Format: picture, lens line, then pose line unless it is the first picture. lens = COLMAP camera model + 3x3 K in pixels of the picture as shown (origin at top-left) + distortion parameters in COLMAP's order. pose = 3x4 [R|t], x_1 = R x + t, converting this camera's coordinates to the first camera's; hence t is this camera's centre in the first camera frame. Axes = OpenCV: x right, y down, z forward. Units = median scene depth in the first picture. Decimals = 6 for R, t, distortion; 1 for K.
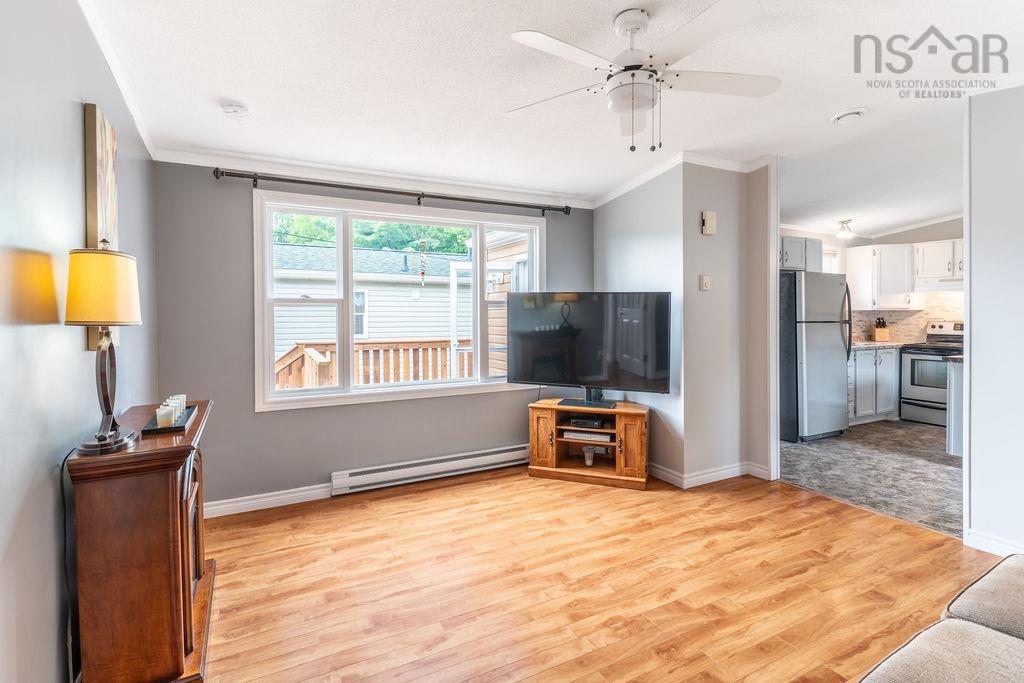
lens RADIAL K [[494.7, 0, 514.5], [0, 494.7, 318.7], [0, 0, 1]] dist [-0.003450, 0.001270]
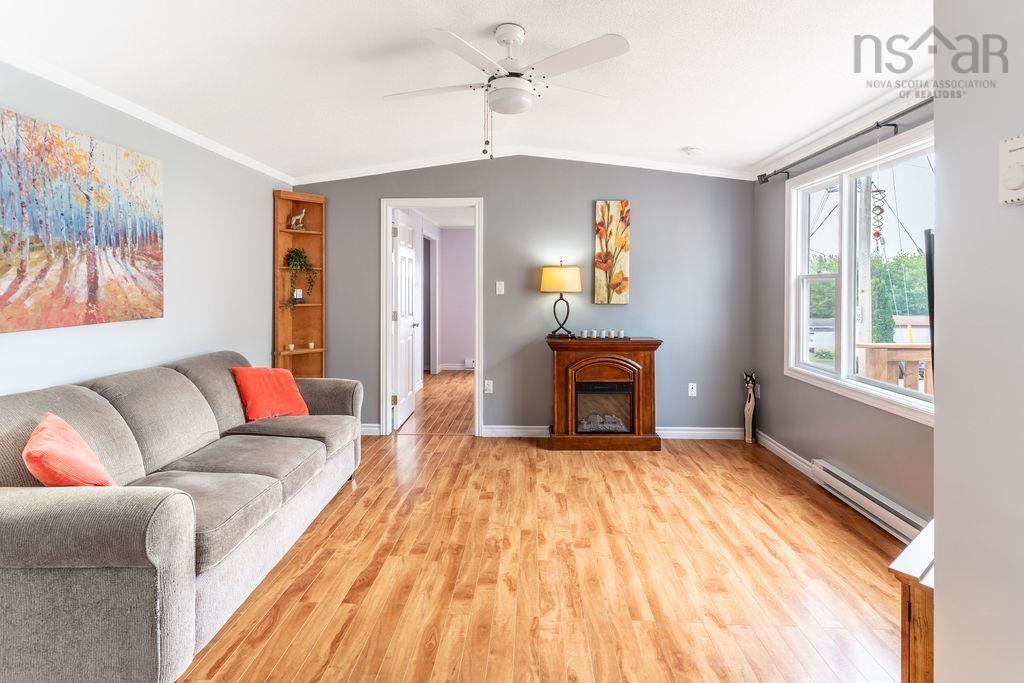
lens RADIAL K [[494.7, 0, 508.3], [0, 494.7, 290.8], [0, 0, 1]] dist [-0.003450, 0.001270]
pose [[-0.505123, 0.011717, -0.862968, 0.747293], [-0.011557, 0.999726, 0.020339, -0.020270], [0.862970, 0.020247, -0.504849, 0.970440]]
